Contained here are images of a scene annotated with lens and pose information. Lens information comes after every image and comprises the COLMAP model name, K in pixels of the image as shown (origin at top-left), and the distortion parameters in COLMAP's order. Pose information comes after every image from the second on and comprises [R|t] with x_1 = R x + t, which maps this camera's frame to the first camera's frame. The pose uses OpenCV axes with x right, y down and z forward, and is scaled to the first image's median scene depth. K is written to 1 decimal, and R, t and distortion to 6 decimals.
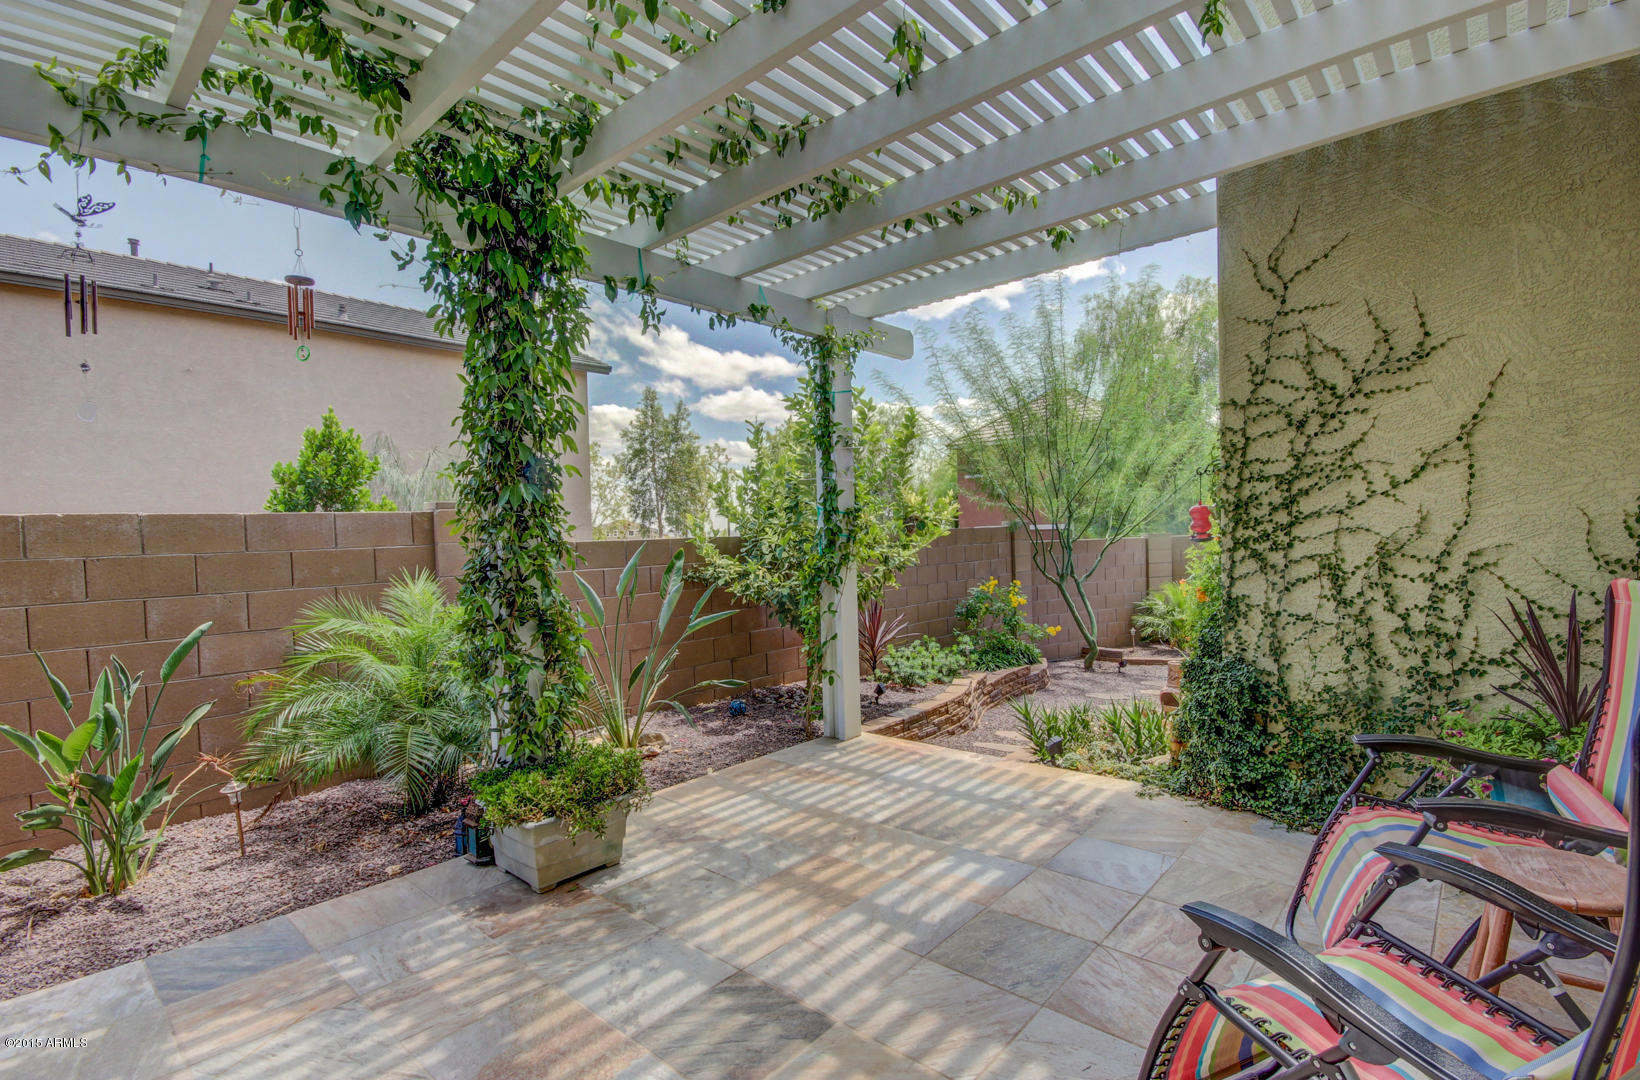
lens RADIAL K [[771.3, 0, 830.5], [0, 771.3, 545.1], [0, 0, 1]] dist [-0.002544, -0.001527]
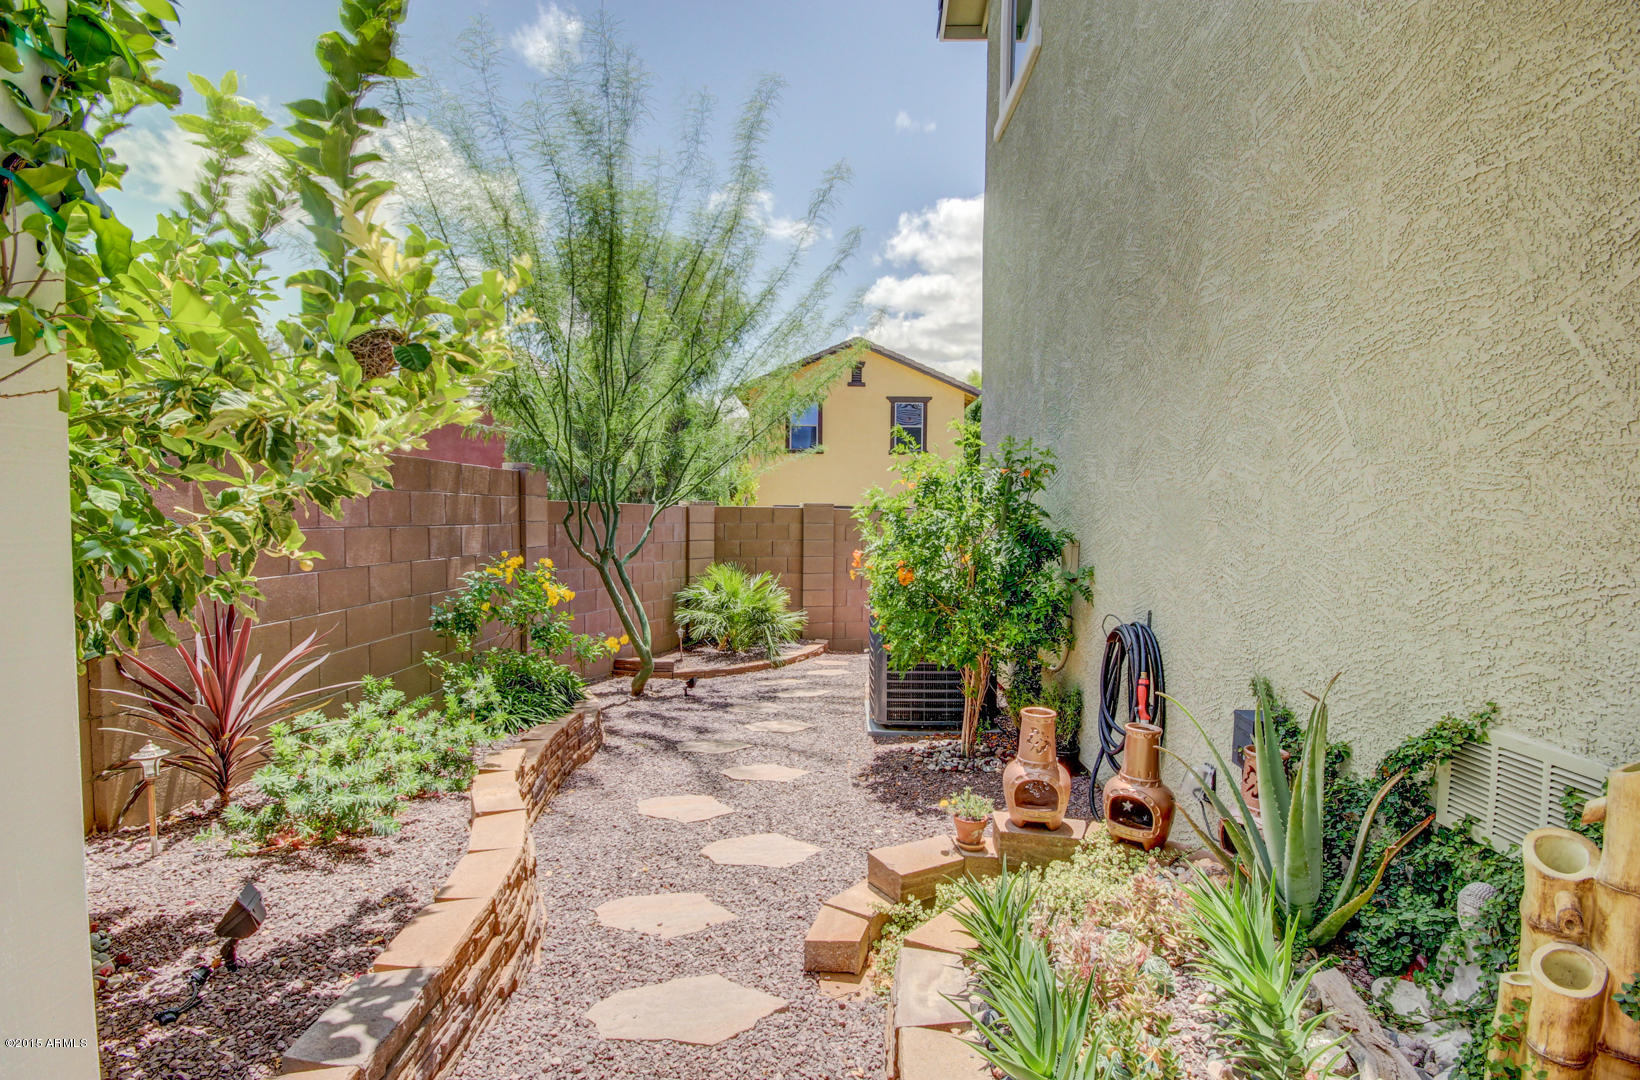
lens RADIAL K [[771.3, 0, 830.5], [0, 771.3, 545.1], [0, 0, 1]] dist [-0.002544, -0.001527]
pose [[0.754693, 0.009721, 0.656007, 0.028677], [-0.015594, 0.999874, 0.003124, 0.032337], [-0.655893, -0.012588, 0.754749, 0.455178]]
